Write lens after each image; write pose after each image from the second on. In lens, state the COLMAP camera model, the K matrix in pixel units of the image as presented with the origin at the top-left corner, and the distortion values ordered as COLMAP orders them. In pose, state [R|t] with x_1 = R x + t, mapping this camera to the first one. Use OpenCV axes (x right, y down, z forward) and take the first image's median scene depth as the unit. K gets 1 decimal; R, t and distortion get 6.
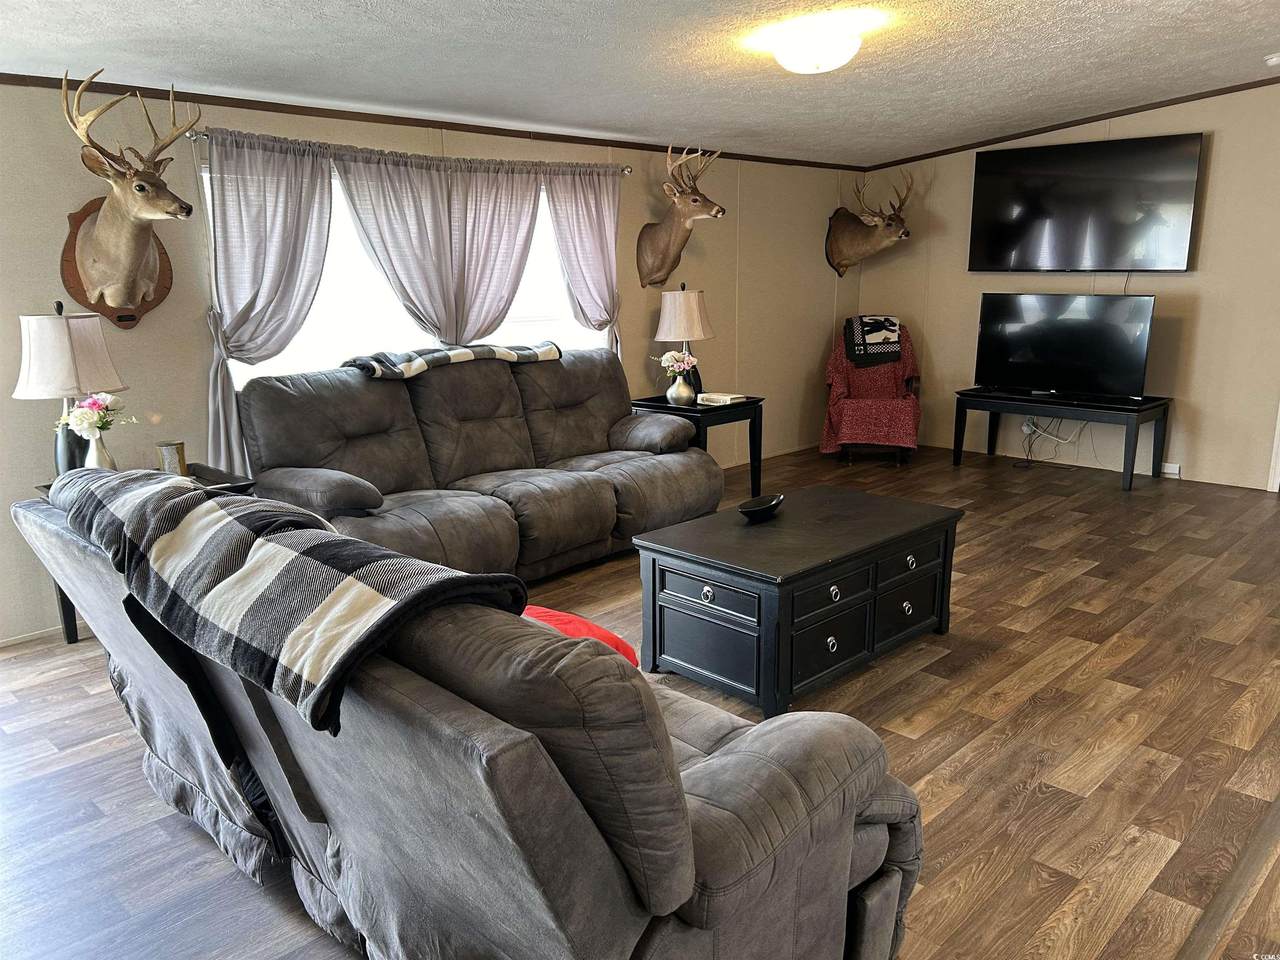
lens RADIAL K [[964.4, 0, 639.8], [0, 964.4, 473.9], [0, 0, 1]] dist [0.008572, -0.003587]
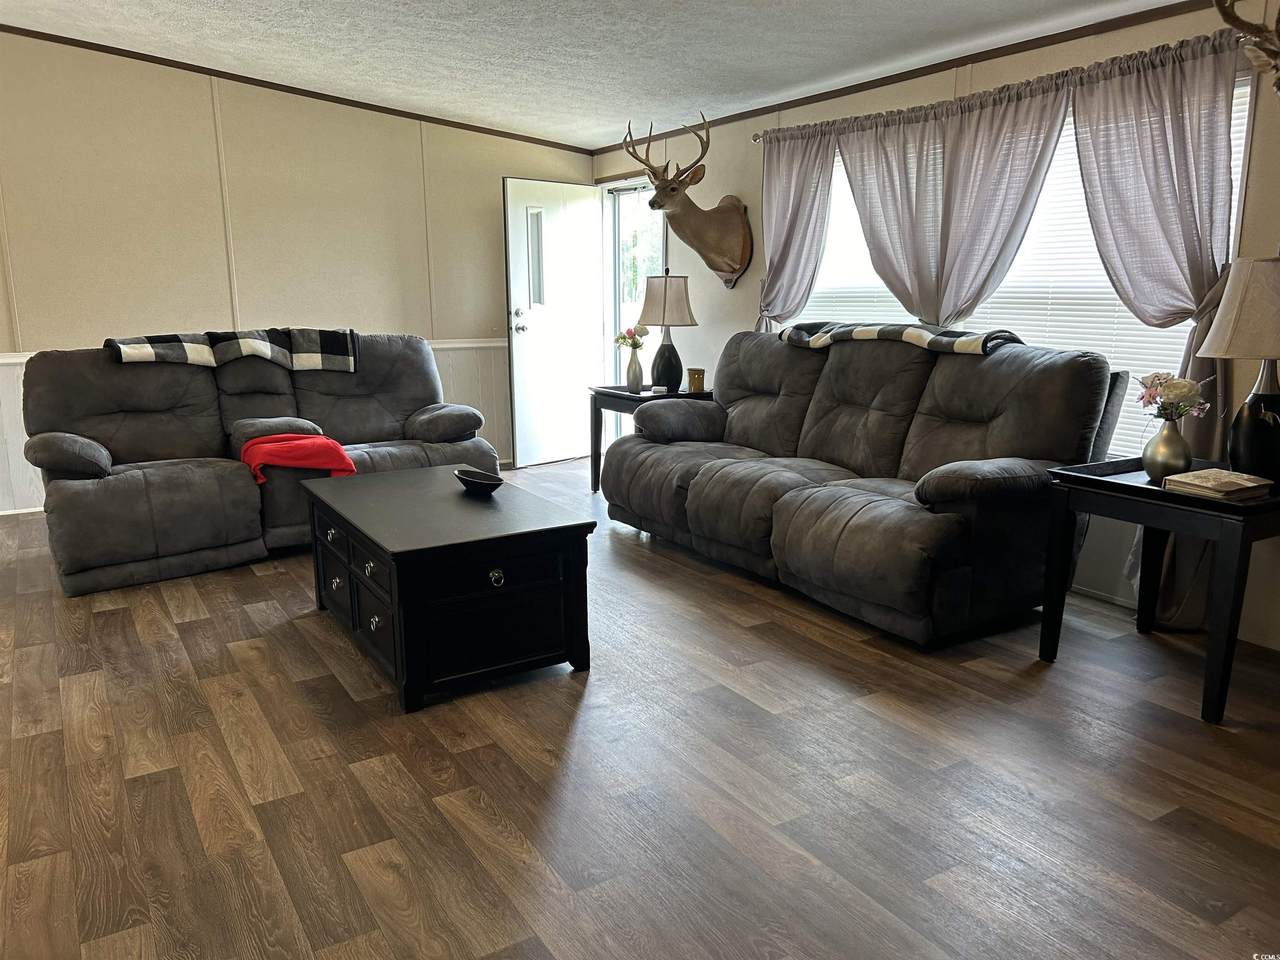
lens RADIAL K [[964.4, 0, 635.5], [0, 964.4, 484.1], [0, 0, 1]] dist [0.008572, -0.003587]
pose [[-0.237238, 0.208039, -0.948914, 1.197138], [-0.200271, 0.945344, 0.257326, -0.286553], [0.950584, 0.251087, -0.182607, 1.603029]]
